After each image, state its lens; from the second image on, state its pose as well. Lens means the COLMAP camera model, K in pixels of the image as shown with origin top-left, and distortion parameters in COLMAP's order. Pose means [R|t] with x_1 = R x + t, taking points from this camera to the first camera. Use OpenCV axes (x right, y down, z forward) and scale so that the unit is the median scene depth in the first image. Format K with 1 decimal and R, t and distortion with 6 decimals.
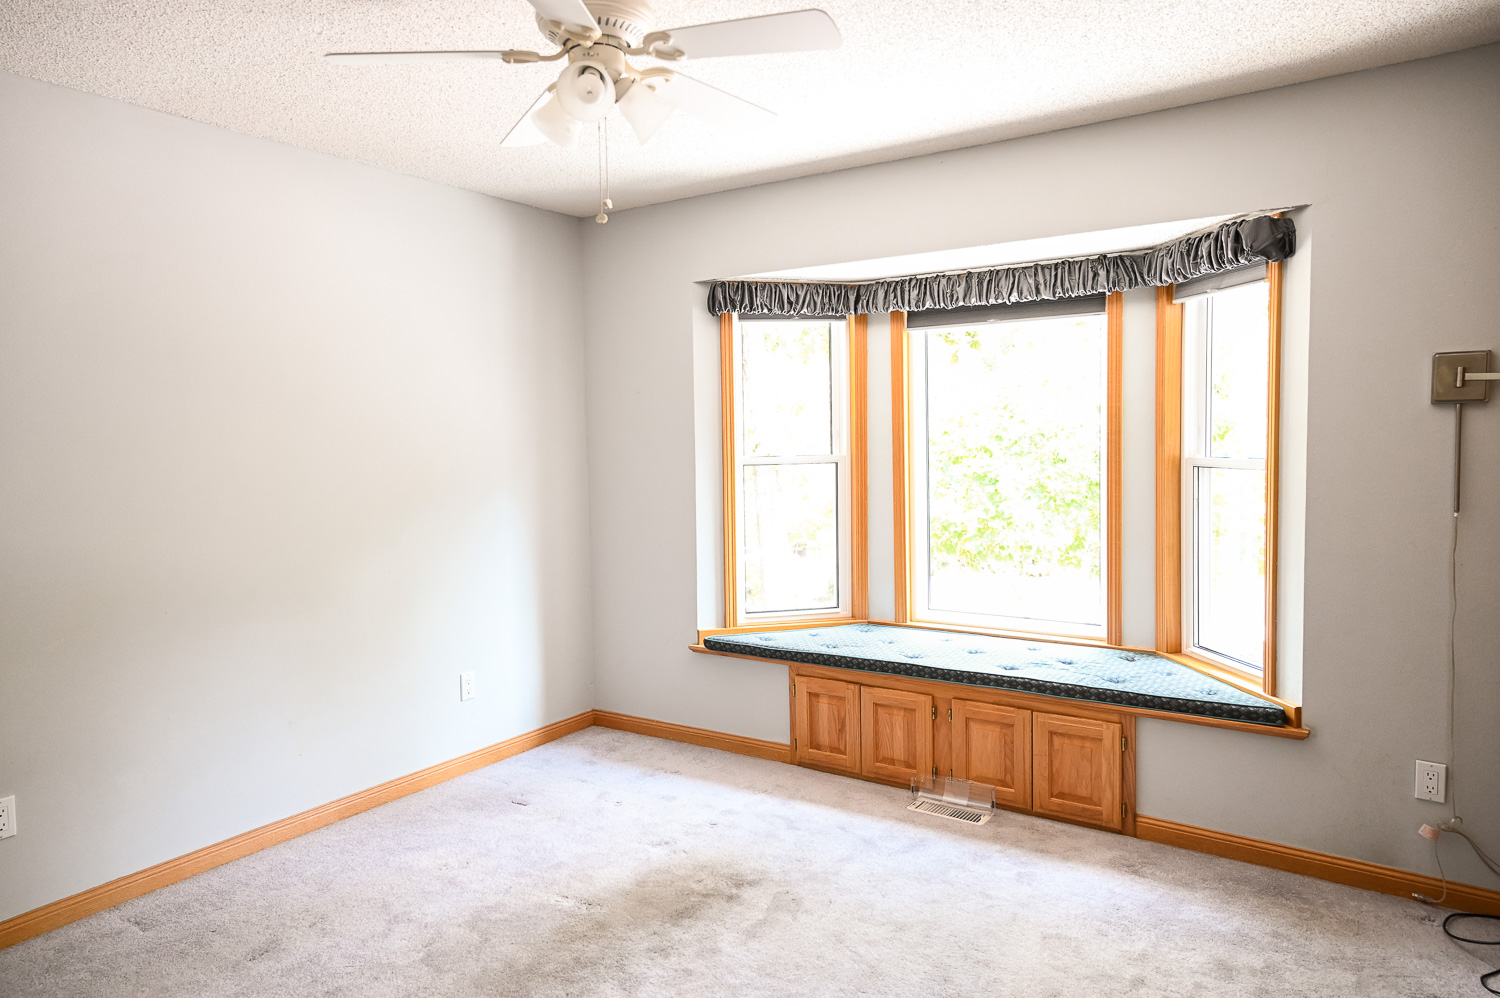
lens RADIAL K [[997.0, 0, 744.9], [0, 997.0, 498.3], [0, 0, 1]] dist [0.042234, 0.006614]
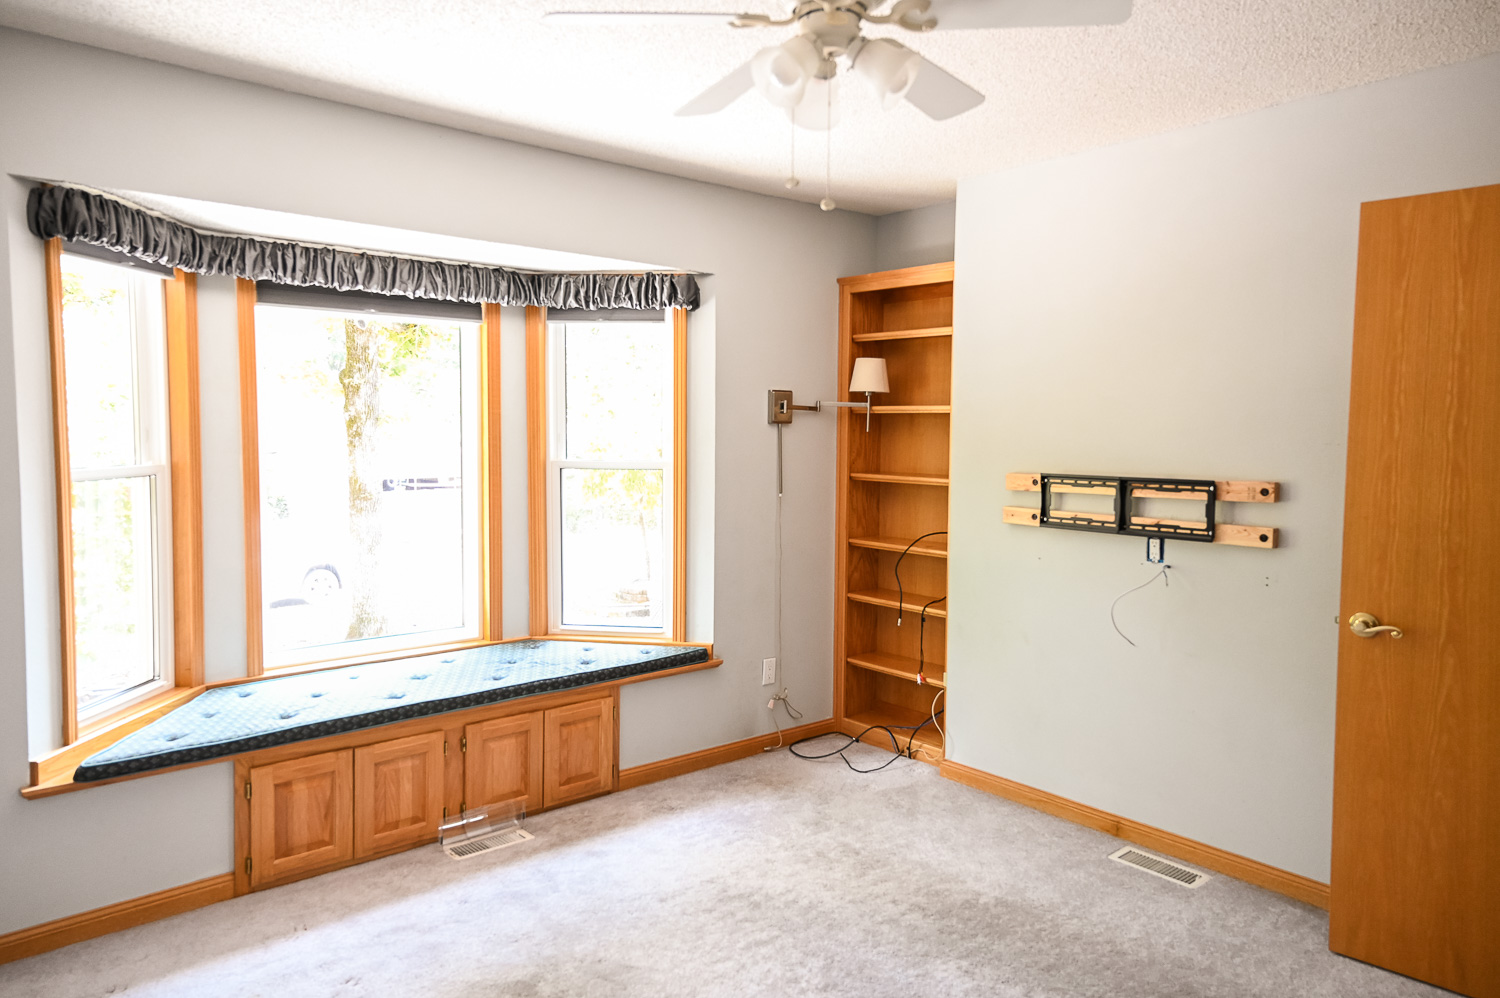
lens RADIAL K [[1020.7, 0, 762.2], [0, 1020.7, 496.9], [0, 0, 1]] dist [0.036856, 0.003308]
pose [[0.253586, -0.051319, 0.965950, -0.620834], [0.050531, 0.997931, 0.039752, -0.033842], [-0.965992, 0.038729, 0.255655, 0.482059]]
